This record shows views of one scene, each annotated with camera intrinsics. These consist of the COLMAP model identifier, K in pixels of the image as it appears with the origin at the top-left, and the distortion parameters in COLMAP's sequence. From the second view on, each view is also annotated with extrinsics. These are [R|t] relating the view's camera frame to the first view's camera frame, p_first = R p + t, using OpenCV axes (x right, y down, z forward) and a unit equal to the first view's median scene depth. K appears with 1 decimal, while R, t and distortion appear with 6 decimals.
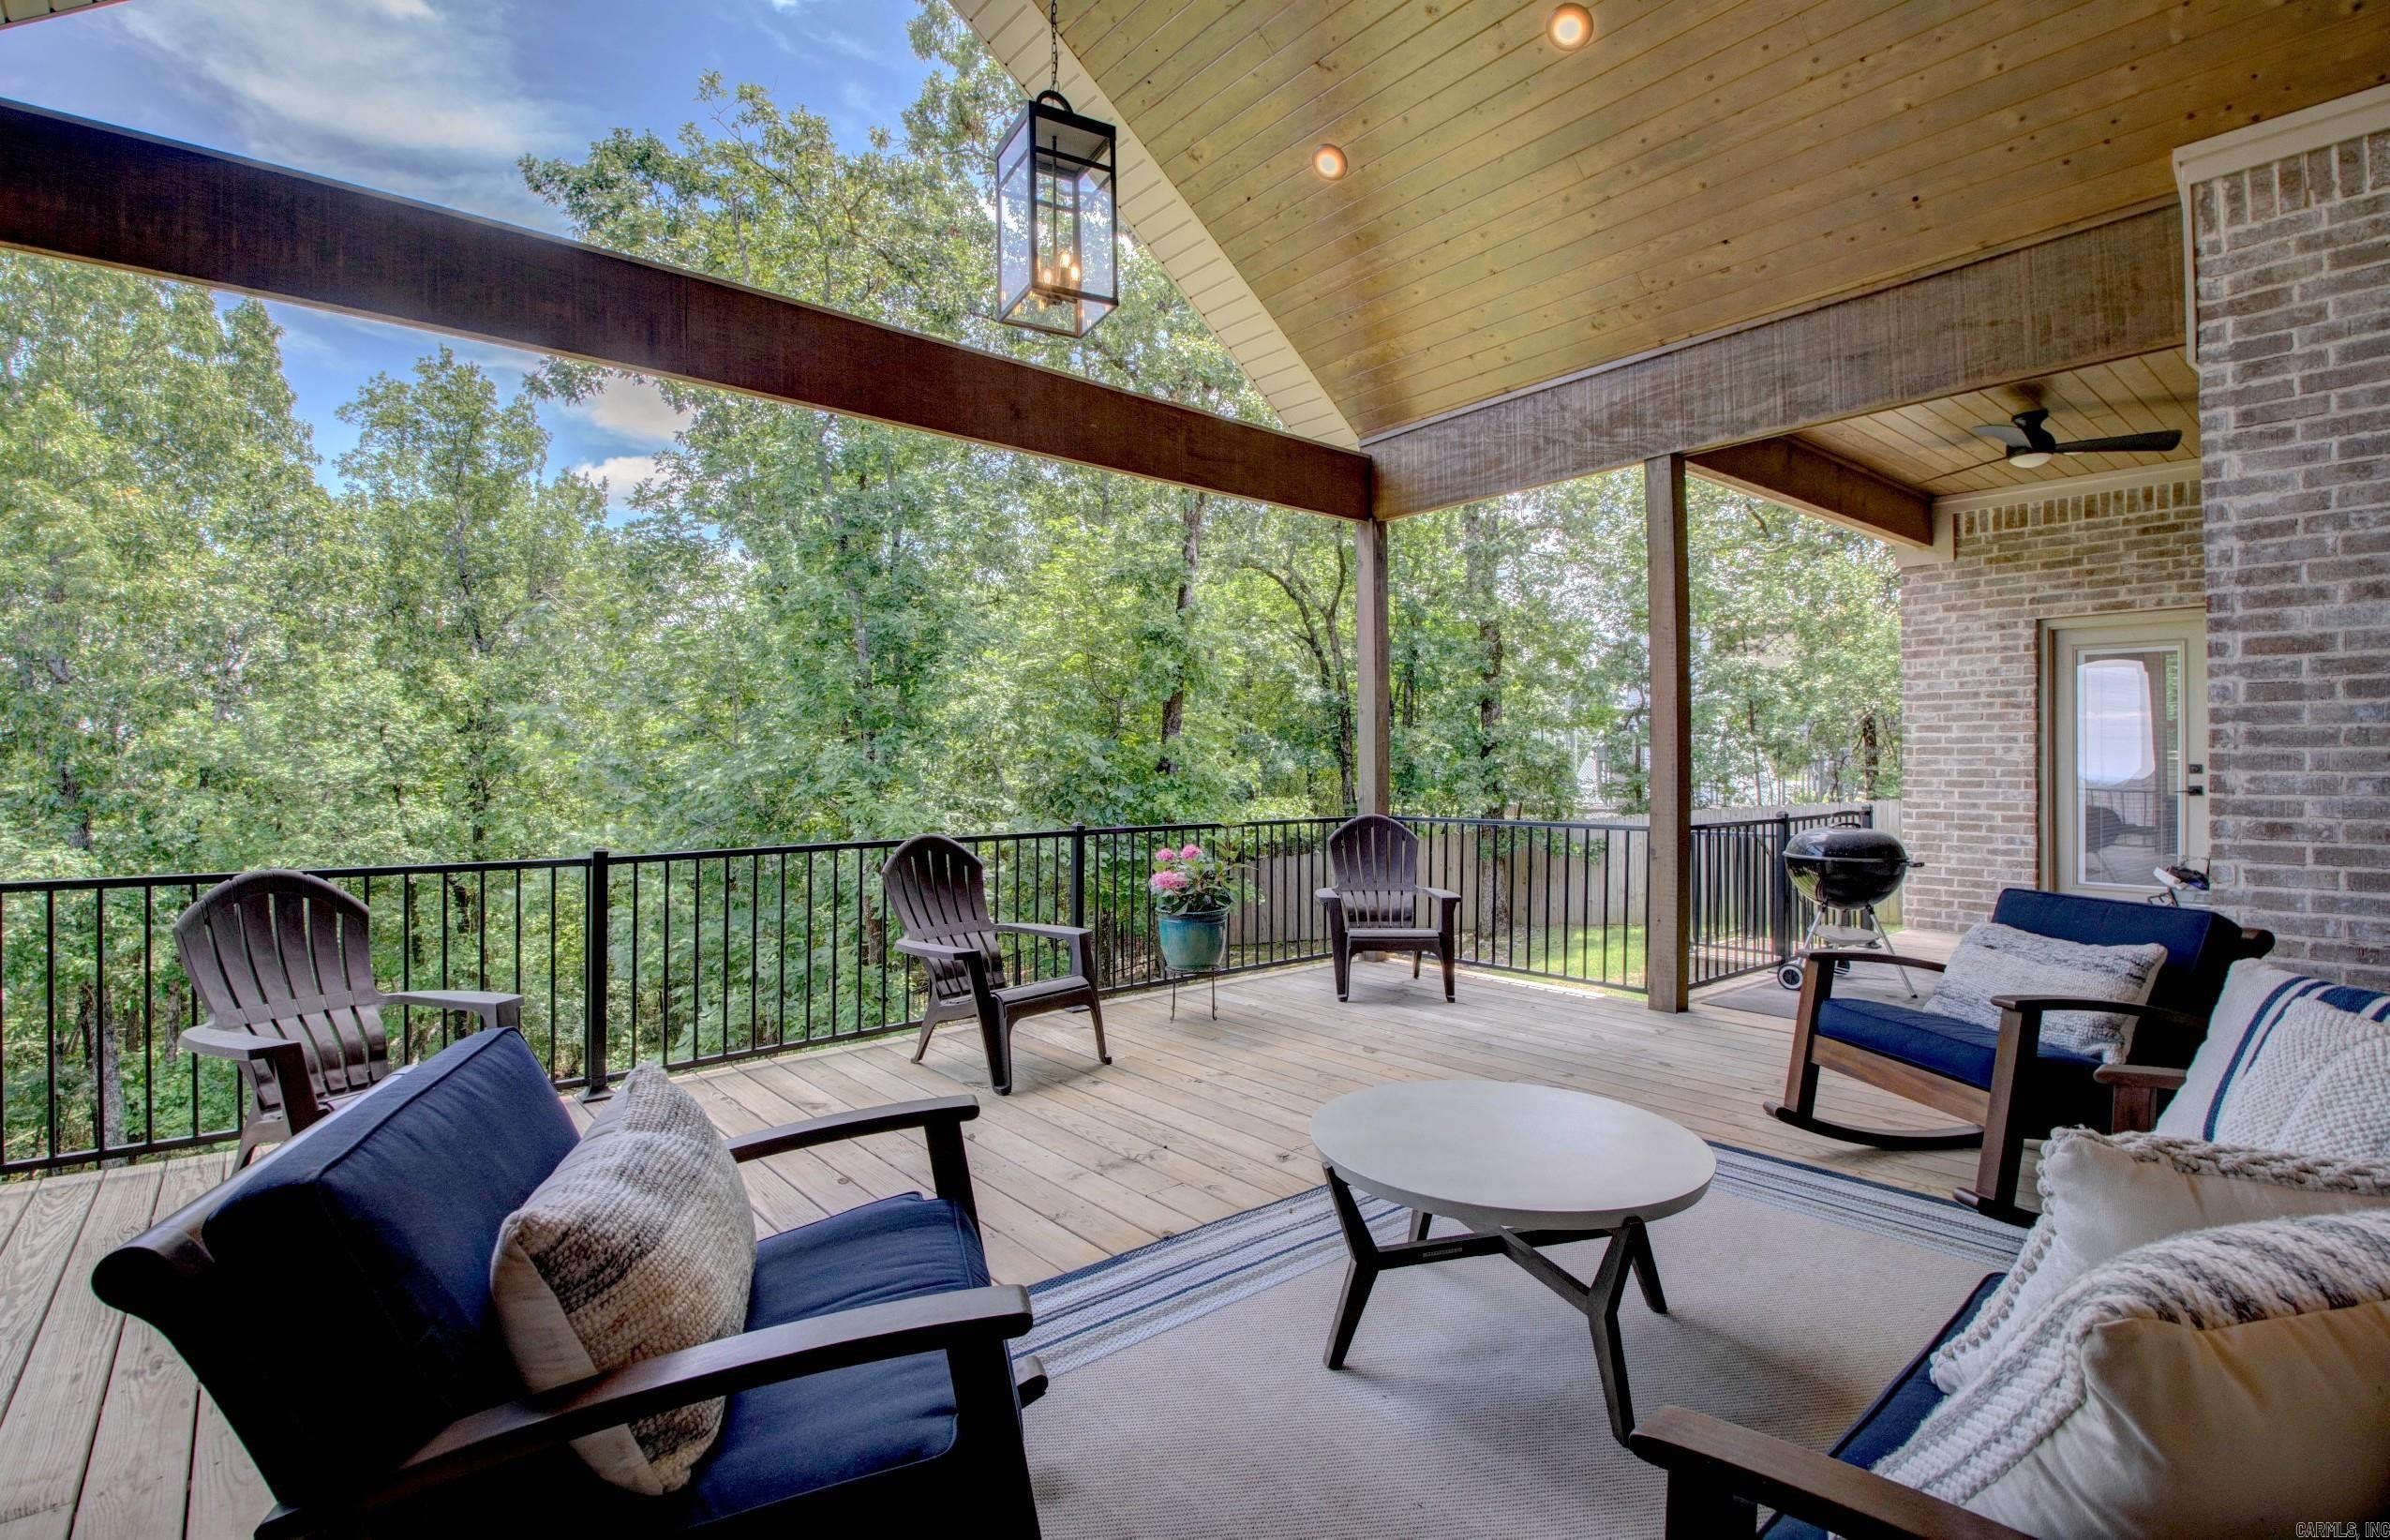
lens RADIAL K [[1101.1, 0, 1200.0], [0, 1101.1, 756.6], [0, 0, 1]] dist [0.000101, -0.016499]
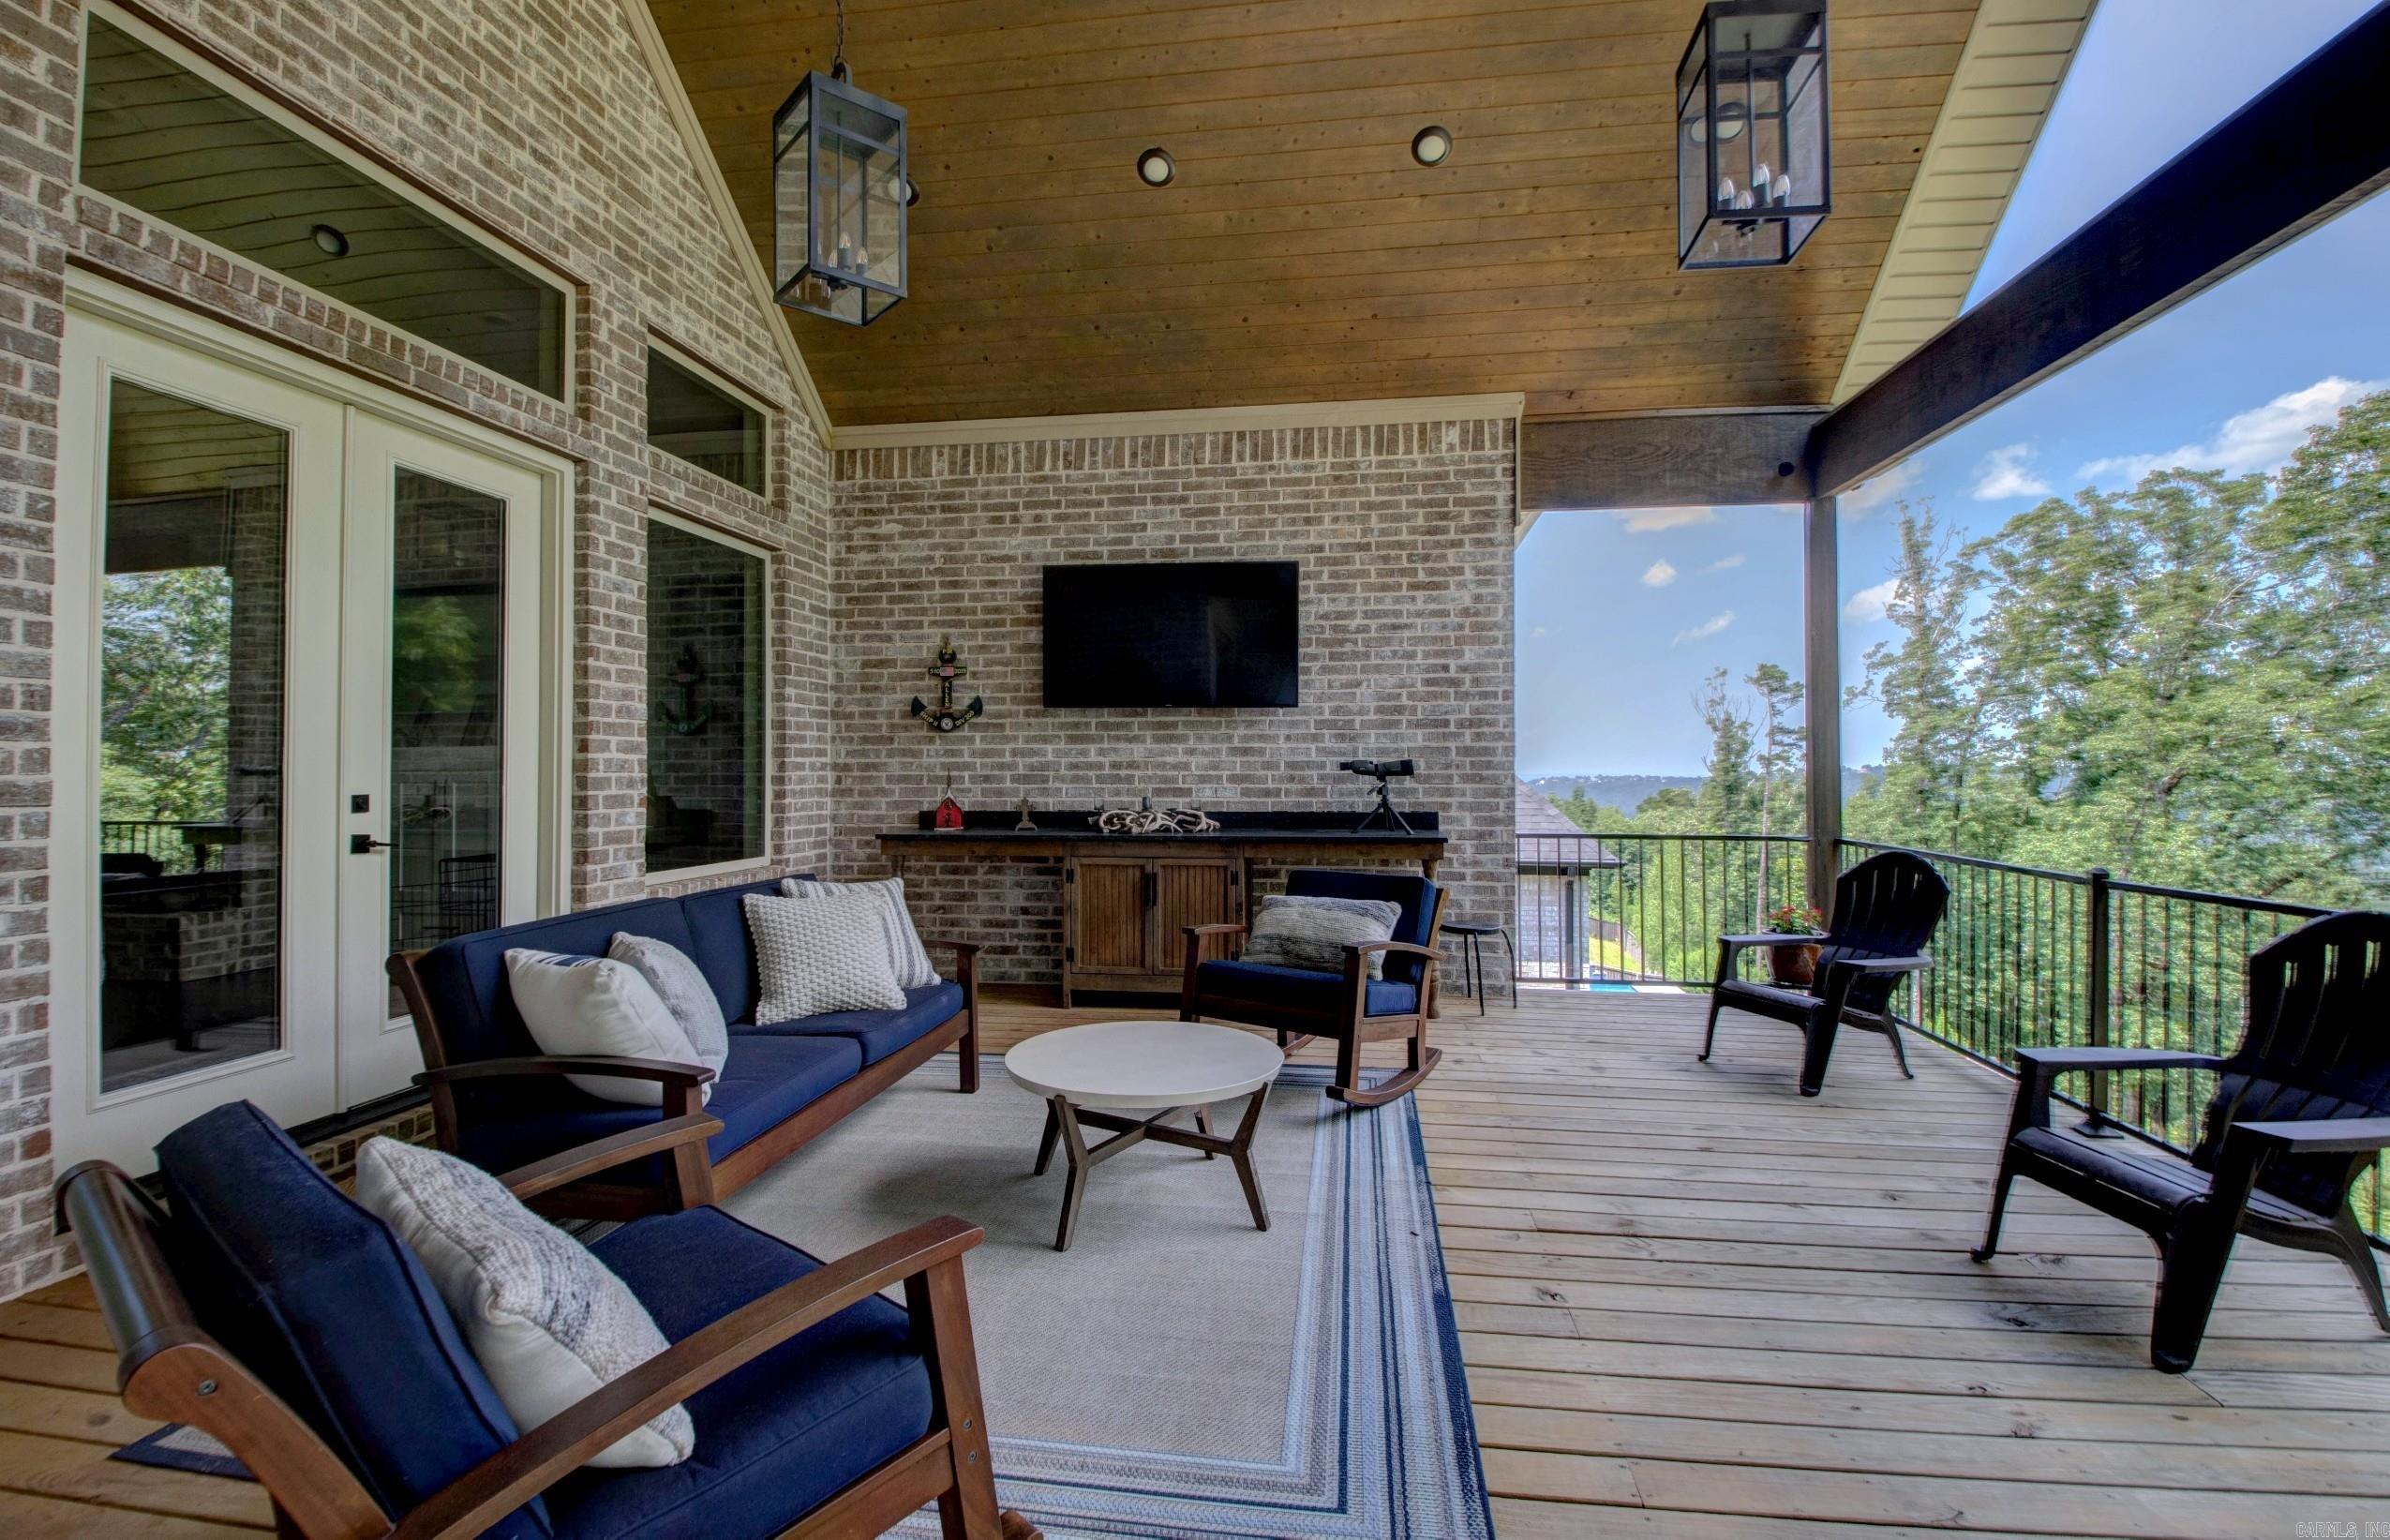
lens RADIAL K [[1101.1, 0, 1182.3], [0, 1101.1, 764.6], [0, 0, 1]] dist [0.000101, -0.016499]
pose [[-0.752181, 0.002273, -0.658952, 0.389591], [0.008499, 0.999944, -0.006252, -0.004281], [0.658901, -0.010303, -0.752159, 0.703282]]
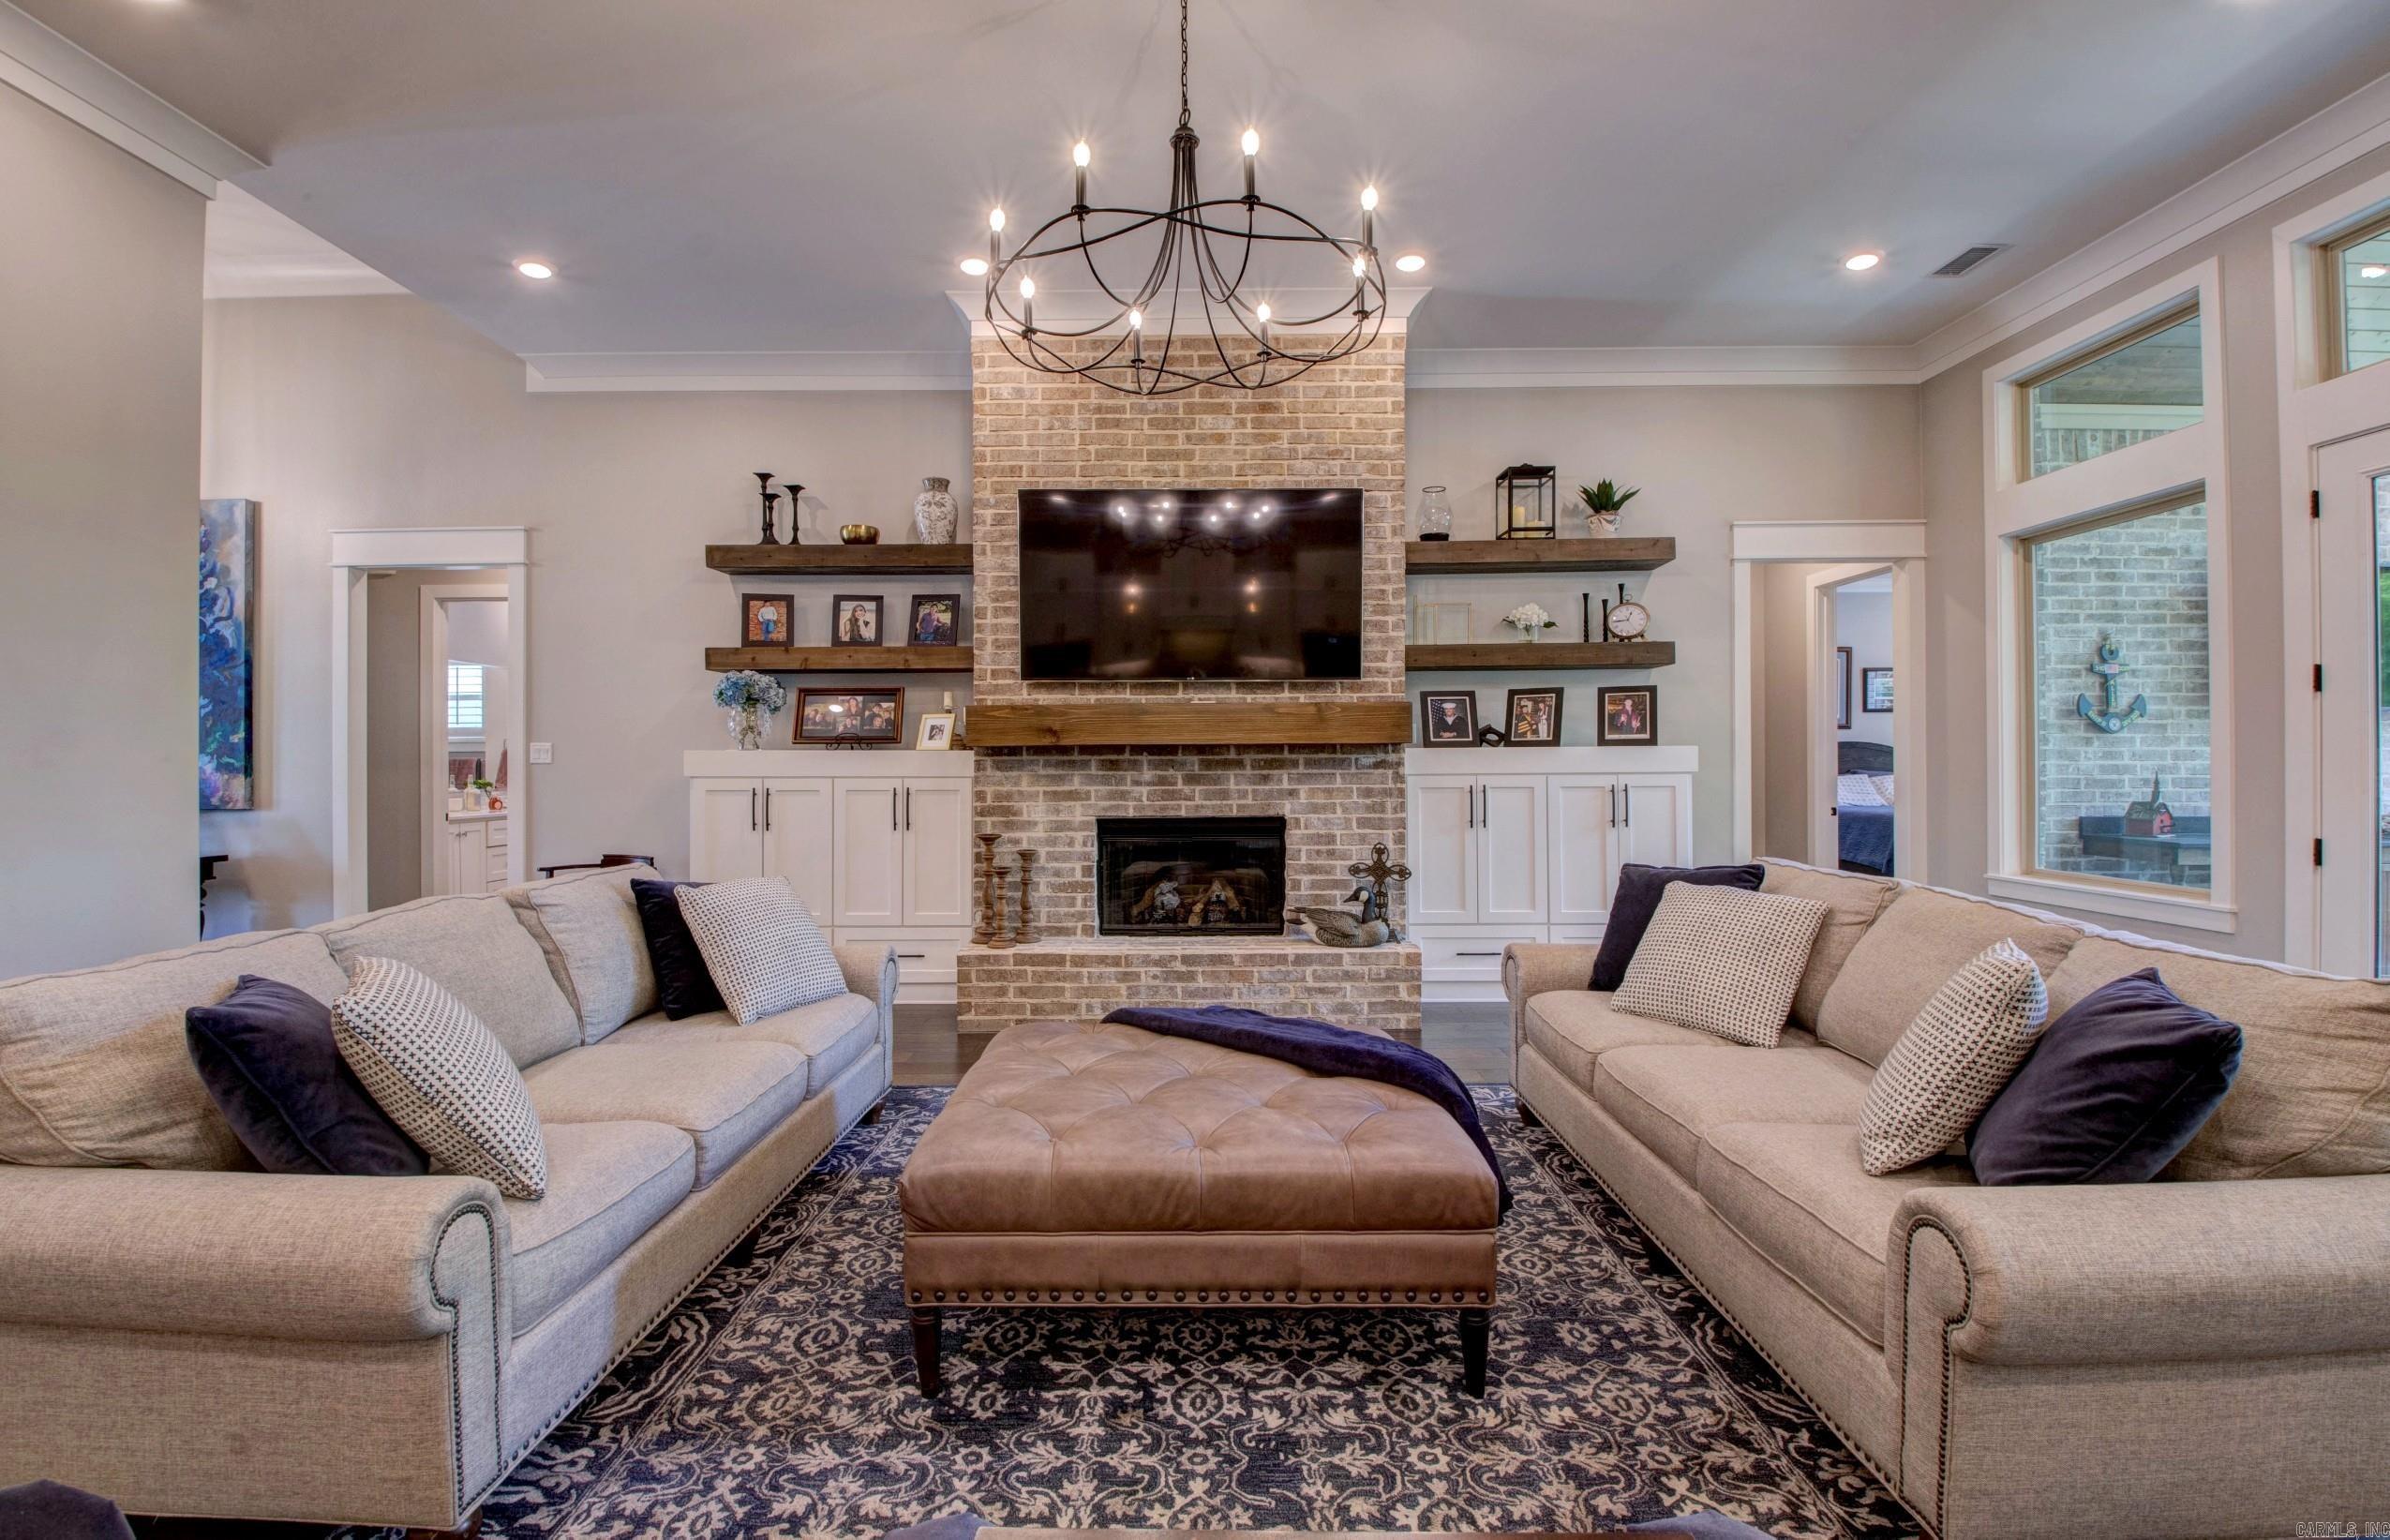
lens RADIAL K [[1101.1, 0, 1188.5], [0, 1101.1, 764.7], [0, 0, 1]] dist [0.000101, -0.016499]
pose [[-0.650447, 0.008066, -0.759509, 1.081127], [0.009531, 0.999952, 0.002457, -0.023560], [0.759492, -0.005641, -0.650492, -0.138161]]
